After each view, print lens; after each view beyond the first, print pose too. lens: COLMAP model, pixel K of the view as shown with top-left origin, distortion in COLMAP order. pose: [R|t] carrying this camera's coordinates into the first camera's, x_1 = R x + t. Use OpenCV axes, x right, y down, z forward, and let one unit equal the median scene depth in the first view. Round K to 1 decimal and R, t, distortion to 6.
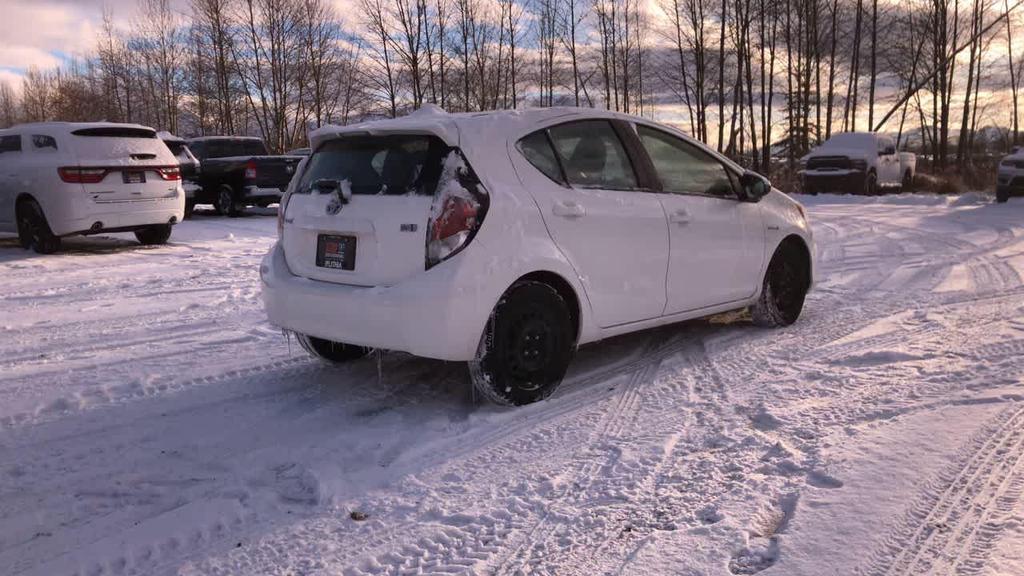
lens RADIAL K [[837.4, 0, 507.2], [0, 837.4, 286.7], [0, 0, 1]] dist [0.040782, -0.047352]
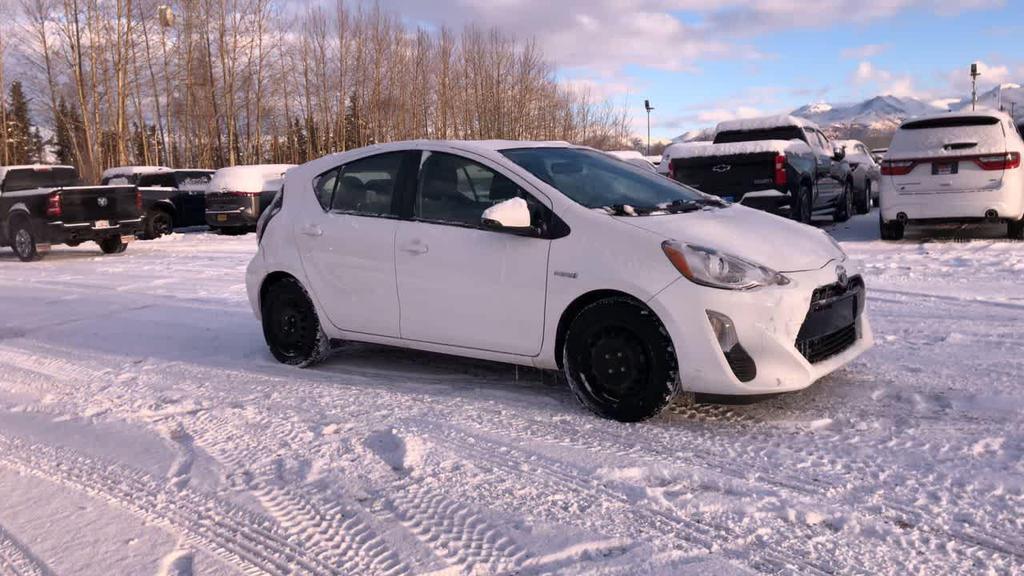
lens RADIAL K [[841.1, 0, 515.8], [0, 841.1, 285.5], [0, 0, 1]] dist [0.029659, -0.012882]
pose [[0.093453, 0.134588, -0.986485, 1.348109], [-0.096881, 0.987348, 0.125528, -0.193285], [0.990899, 0.083841, 0.105309, 1.137074]]
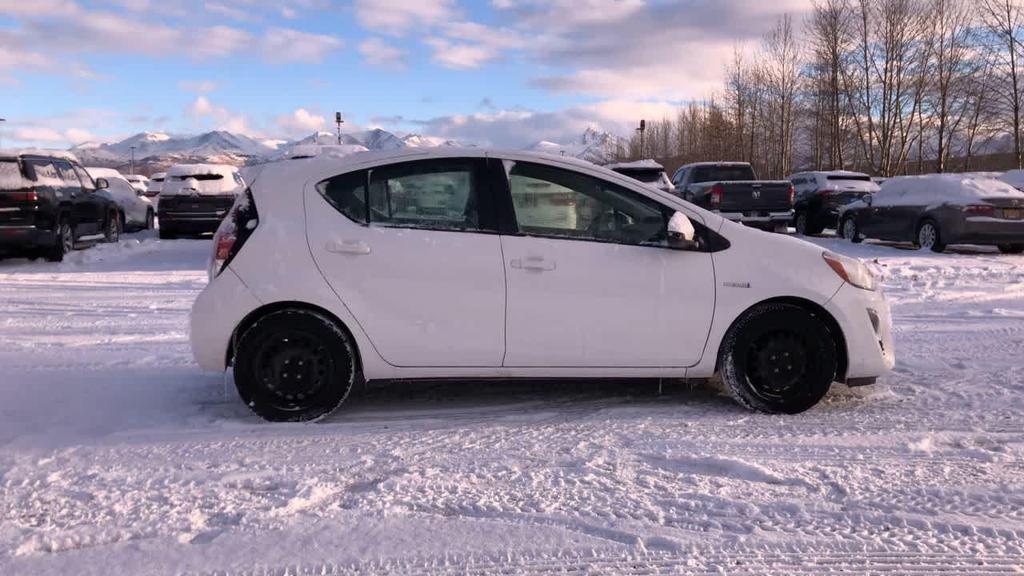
lens RADIAL K [[837.4, 0, 507.2], [0, 837.4, 286.7], [0, 0, 1]] dist [0.040782, -0.047352]
pose [[0.737891, 0.086536, -0.669349, 0.887269], [-0.102955, 0.994572, 0.015084, -0.075650], [0.667021, 0.057783, 0.742795, 0.345517]]
